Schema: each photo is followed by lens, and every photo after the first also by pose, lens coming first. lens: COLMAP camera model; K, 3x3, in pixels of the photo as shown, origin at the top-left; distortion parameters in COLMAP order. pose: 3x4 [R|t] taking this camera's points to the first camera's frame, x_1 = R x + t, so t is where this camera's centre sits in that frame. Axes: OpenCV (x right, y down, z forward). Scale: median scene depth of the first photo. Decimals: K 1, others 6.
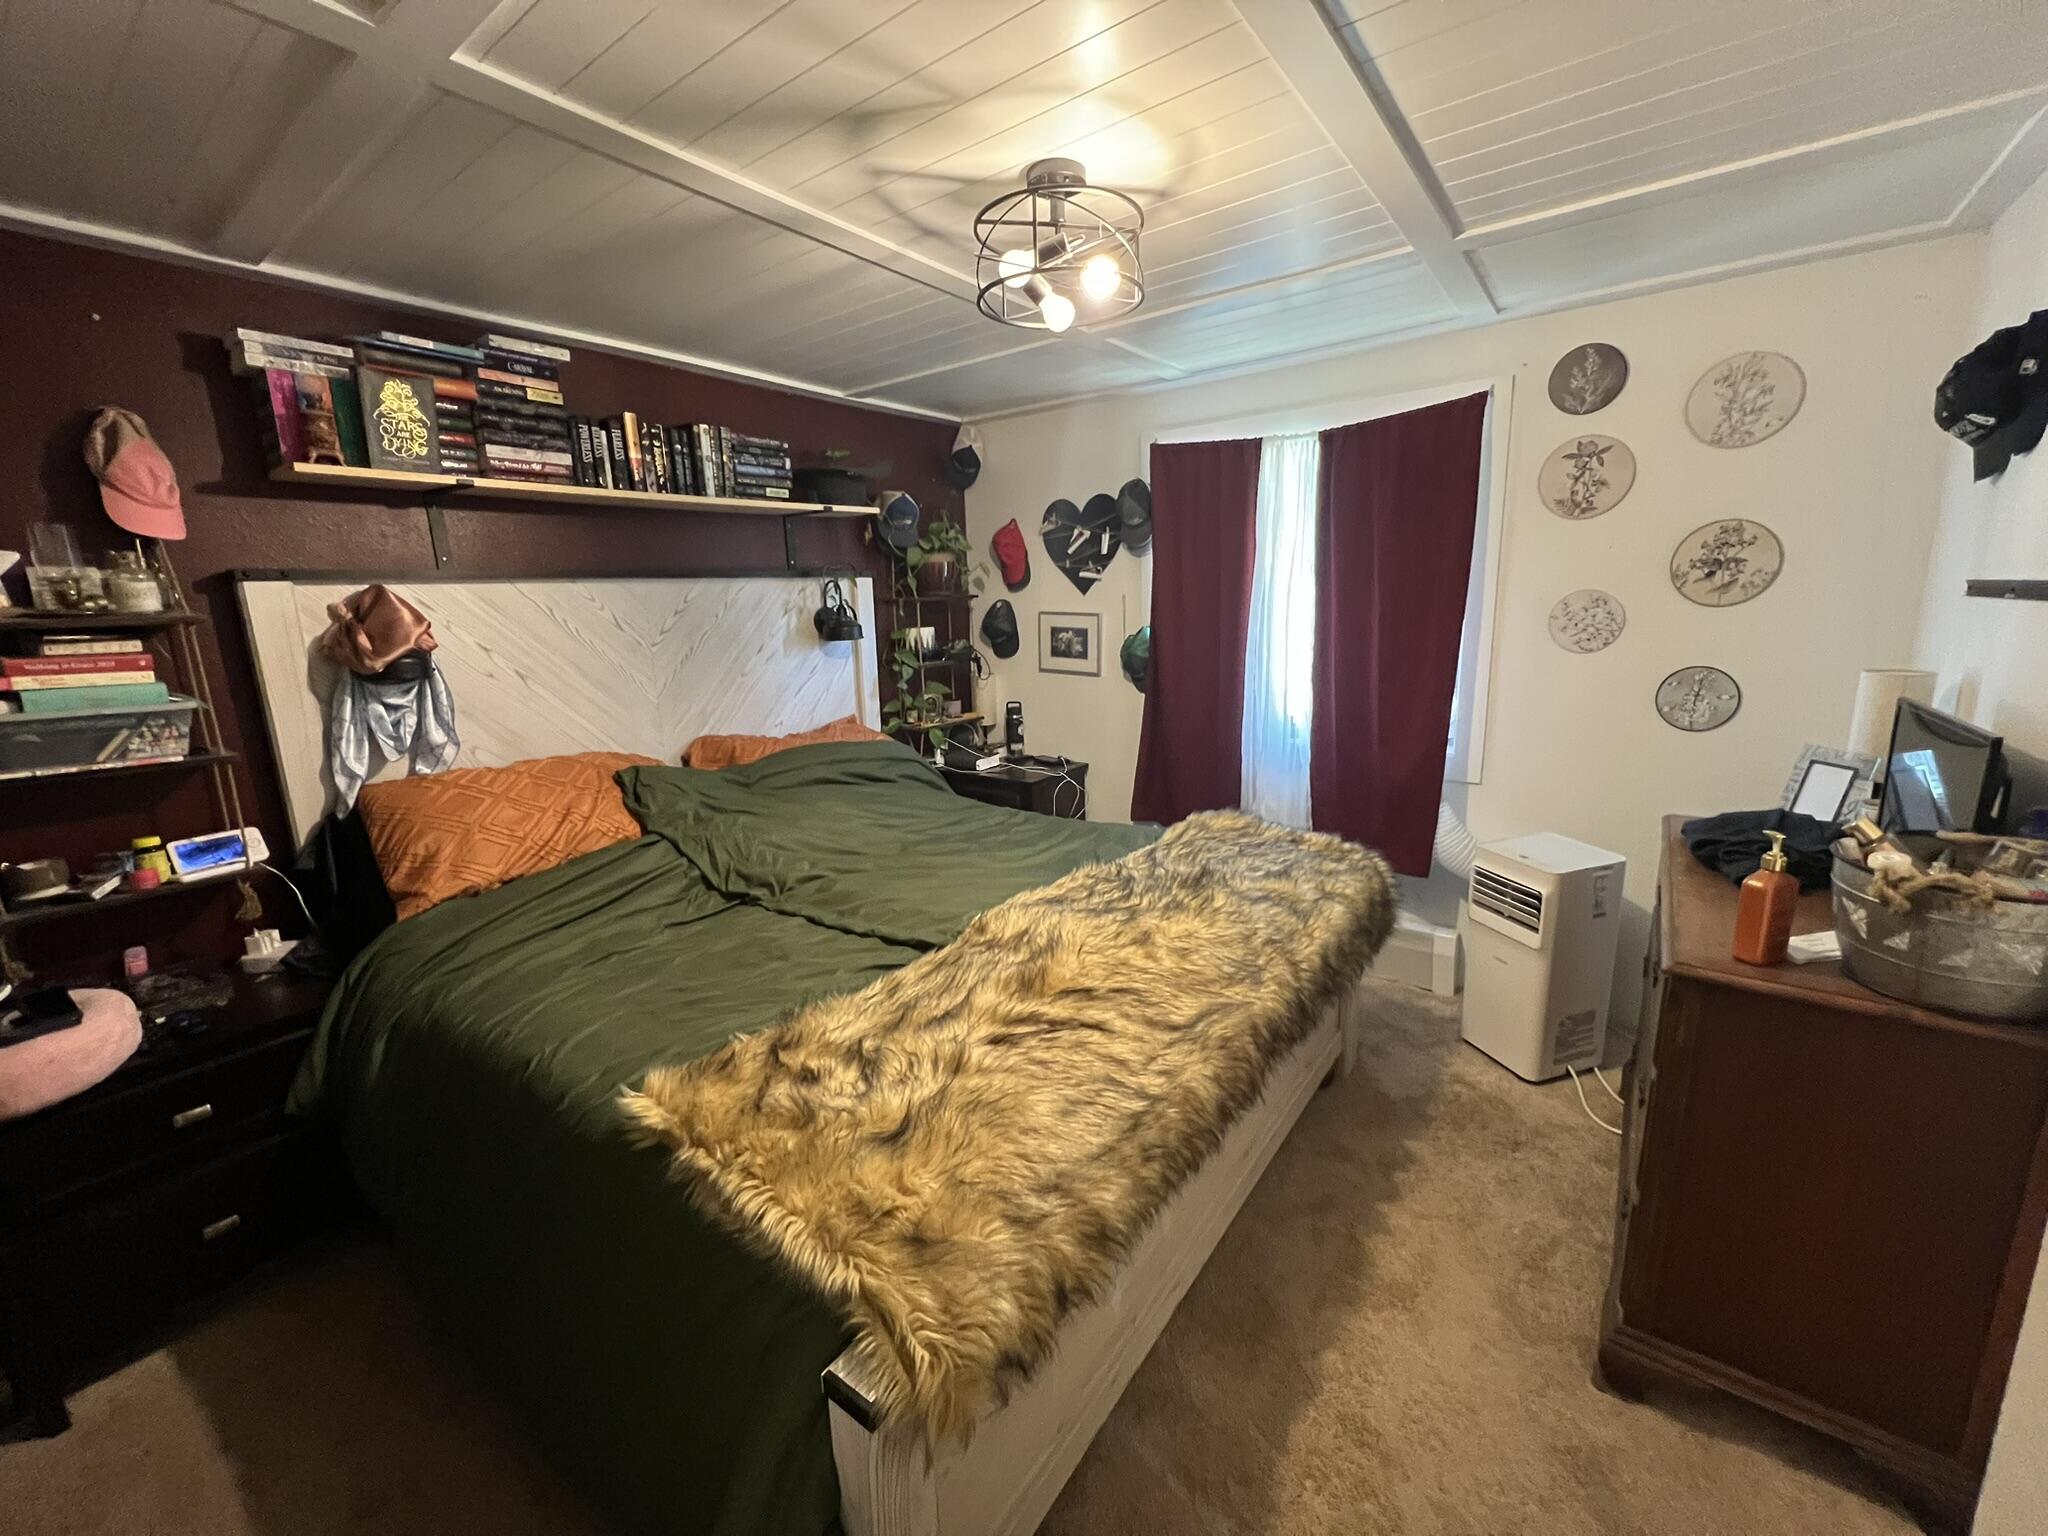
lens RADIAL K [[821.3, 0, 1020.5], [0, 821.3, 769.7], [0, 0, 1]] dist [-0.000530, -0.000375]
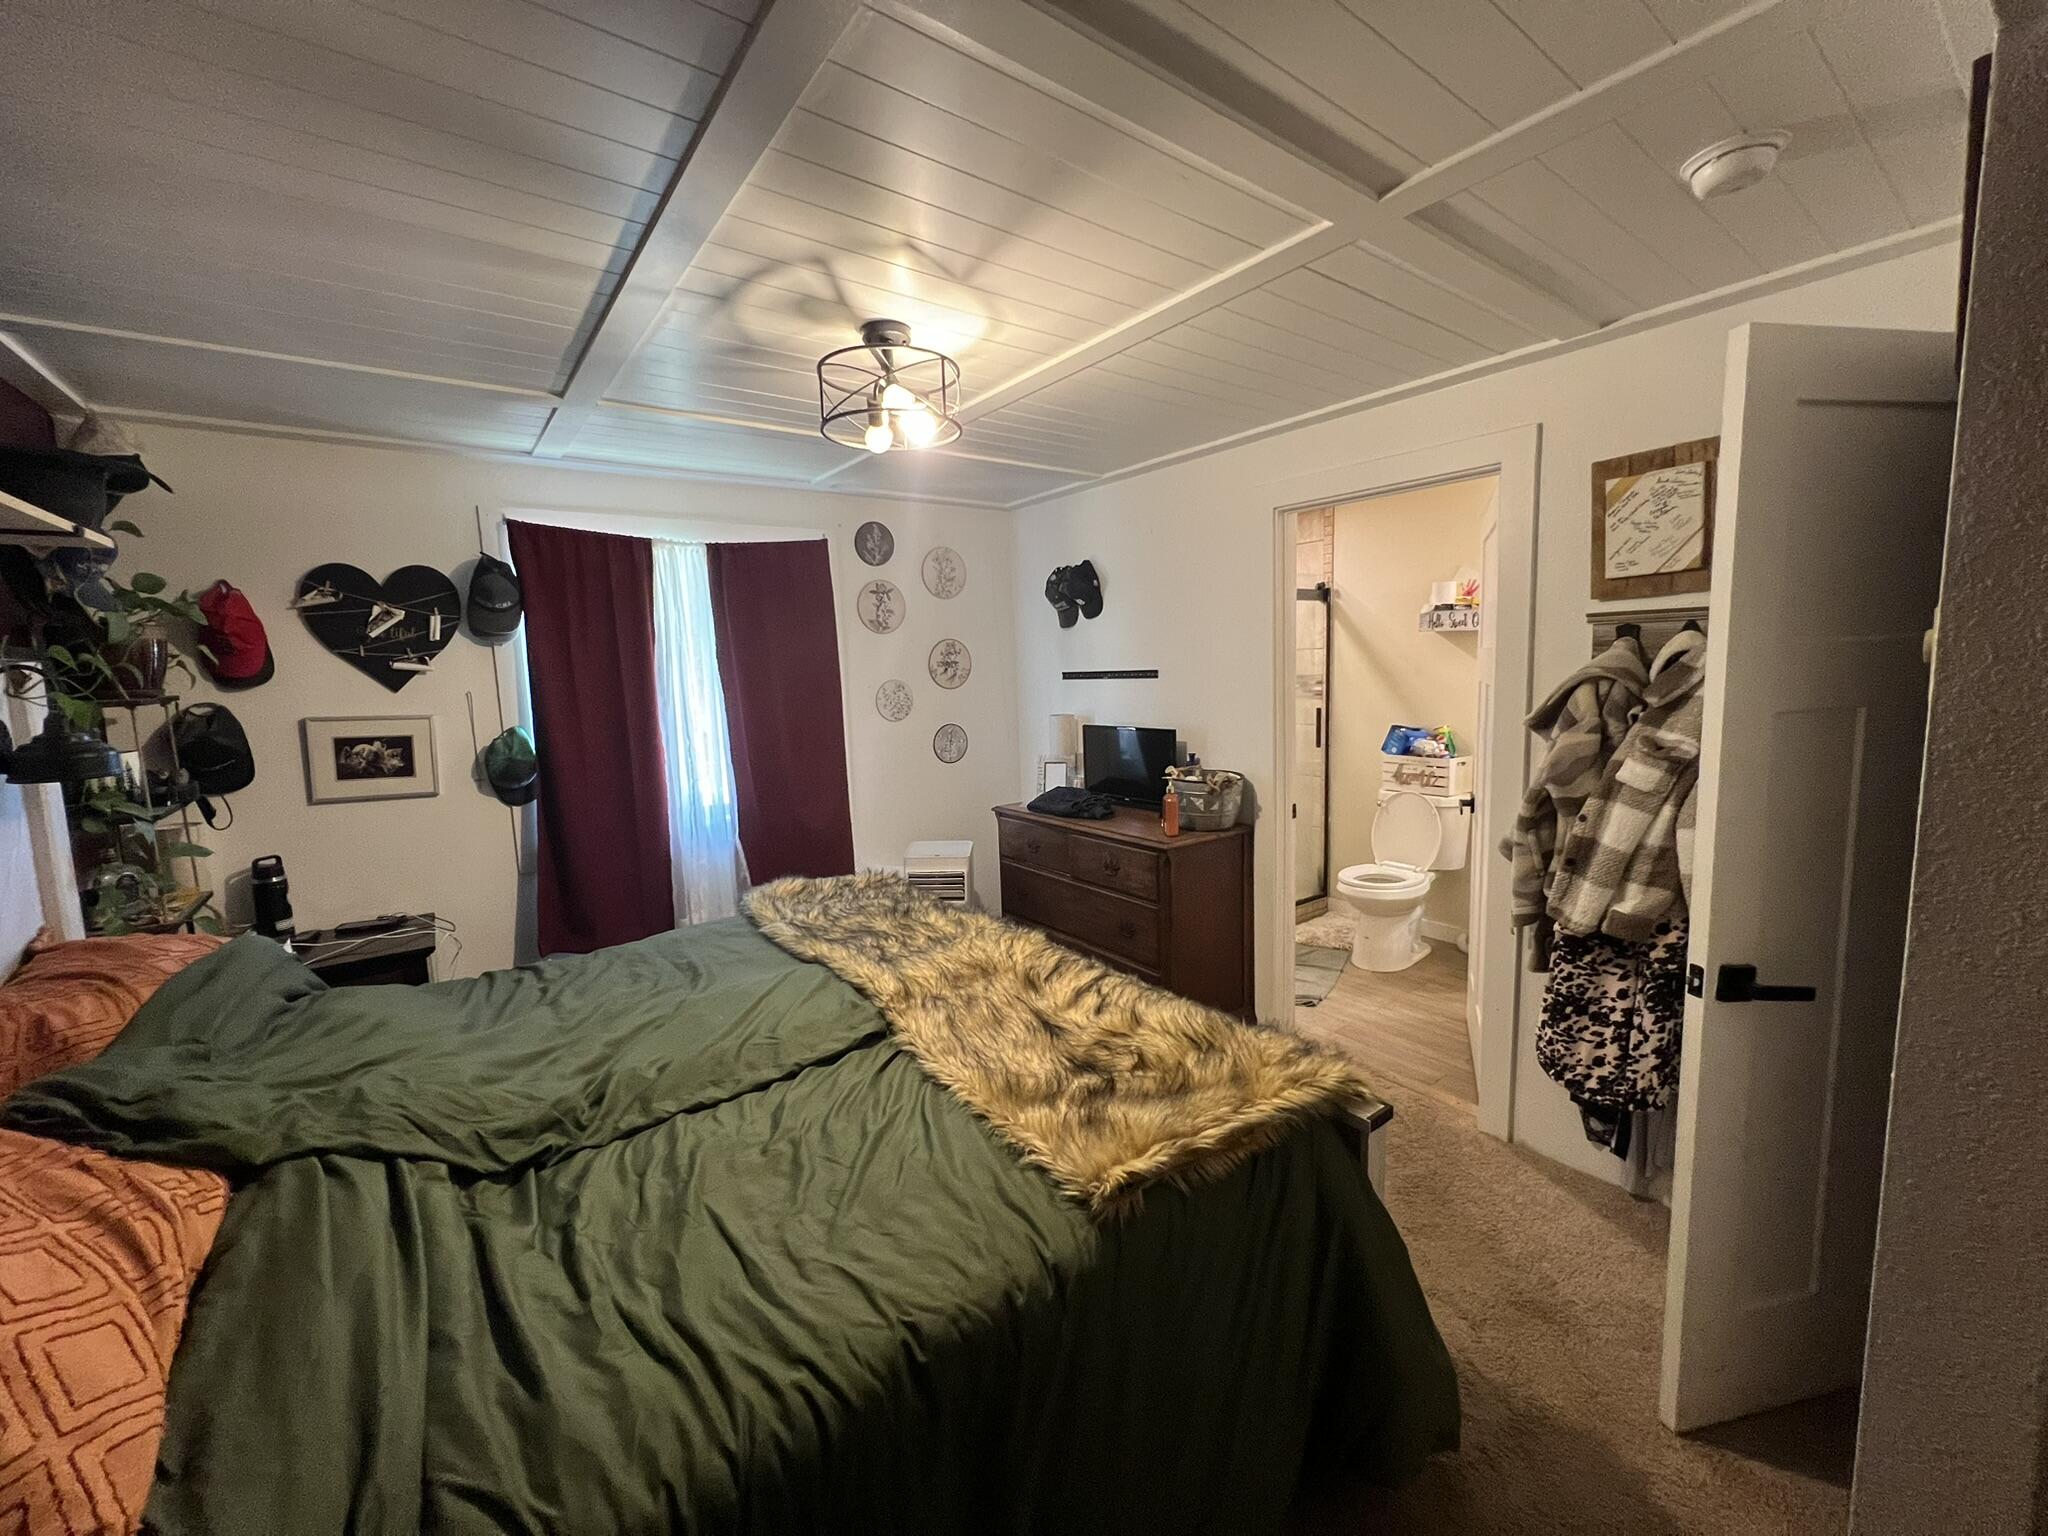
lens RADIAL K [[821.3, 0, 1020.0], [0, 821.3, 757.1], [0, 0, 1]] dist [-0.000530, -0.000375]
pose [[0.281222, -0.084960, 0.955875, -0.514541], [0.226970, 0.973701, 0.019769, -0.042822], [-0.932416, 0.211395, 0.293109, 0.274848]]
